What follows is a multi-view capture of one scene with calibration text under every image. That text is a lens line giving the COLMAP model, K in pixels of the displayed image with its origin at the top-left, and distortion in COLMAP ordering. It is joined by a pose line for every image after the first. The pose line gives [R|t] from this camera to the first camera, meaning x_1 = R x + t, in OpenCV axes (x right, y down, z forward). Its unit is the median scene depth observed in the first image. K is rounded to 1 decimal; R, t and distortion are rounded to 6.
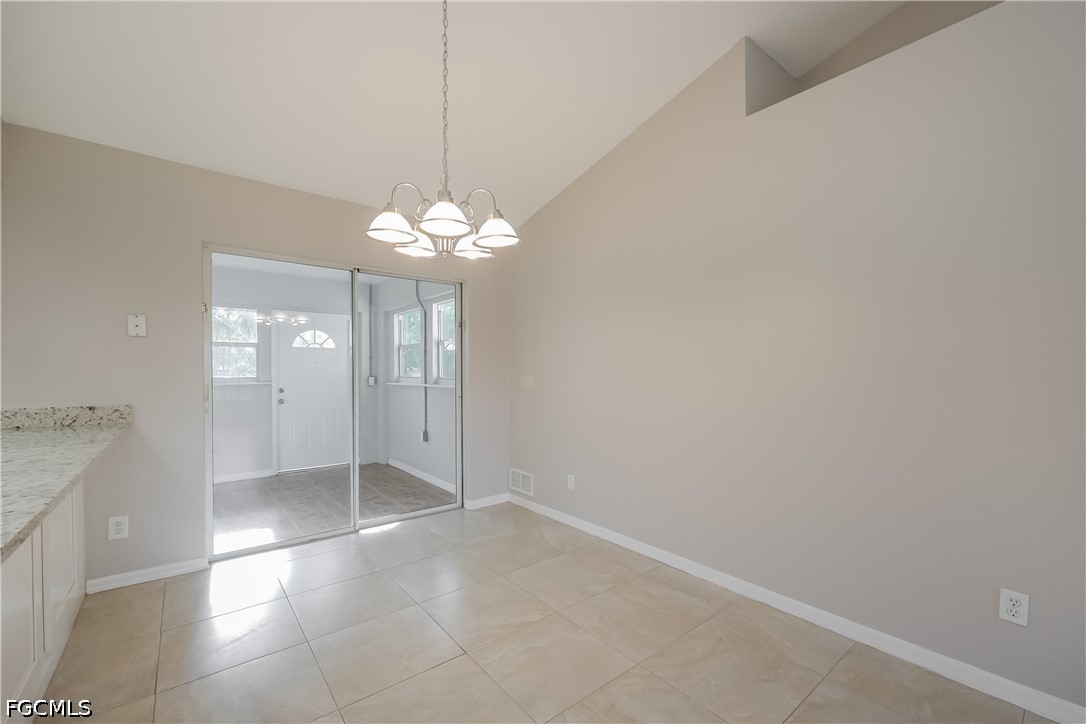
lens RADIAL K [[447.3, 0, 547.6], [0, 447.3, 371.0], [0, 0, 1]] dist [0.000807, 0.000147]
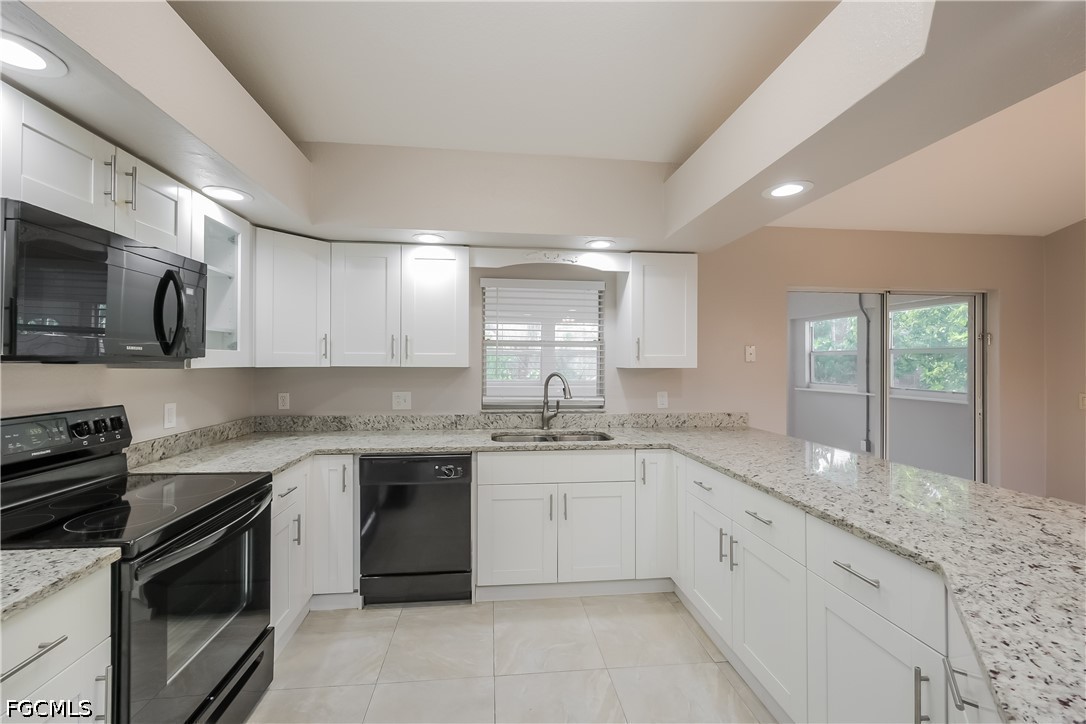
lens RADIAL K [[447.3, 0, 528.1], [0, 447.3, 360.4], [0, 0, 1]] dist [0.000807, 0.000147]
pose [[0.833147, 0.000980, -0.553051, -0.352436], [-0.003895, 0.999984, -0.004096, -0.035536], [0.553038, 0.005566, 0.833138, -0.234233]]
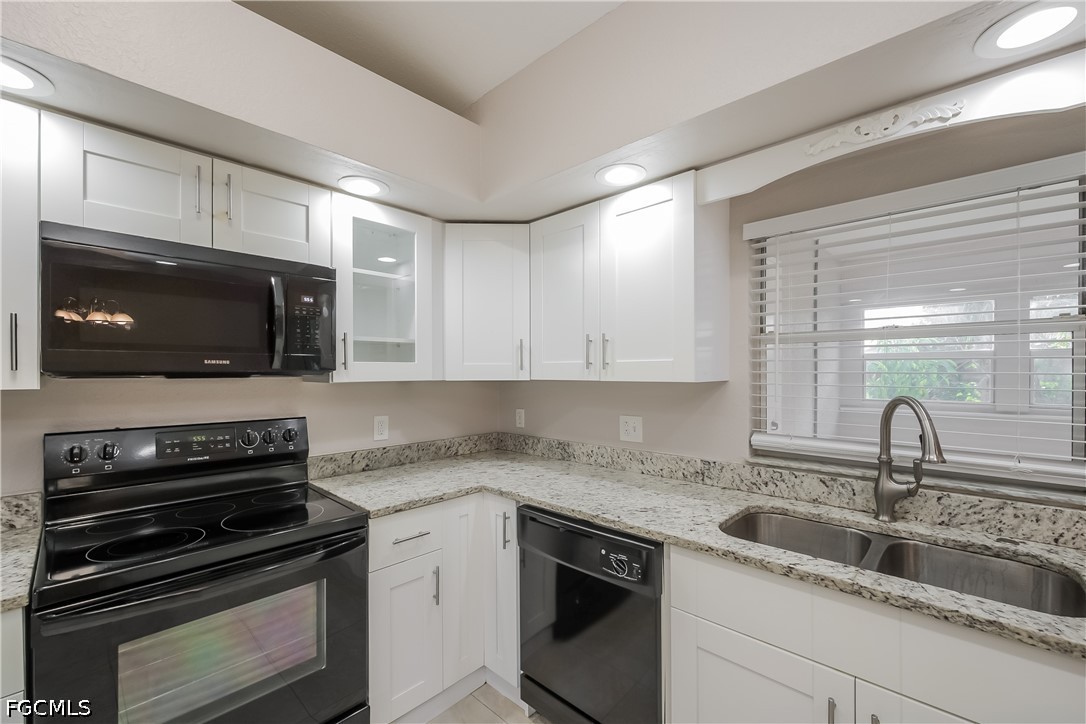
lens RADIAL K [[447.3, 0, 545.8], [0, 447.3, 372.8], [0, 0, 1]] dist [0.000807, 0.000147]
pose [[0.141941, -0.000685, -0.989875, -0.423981], [0.004153, 0.999991, -0.000096, -0.036027], [0.989866, -0.004097, 0.141942, 0.038853]]
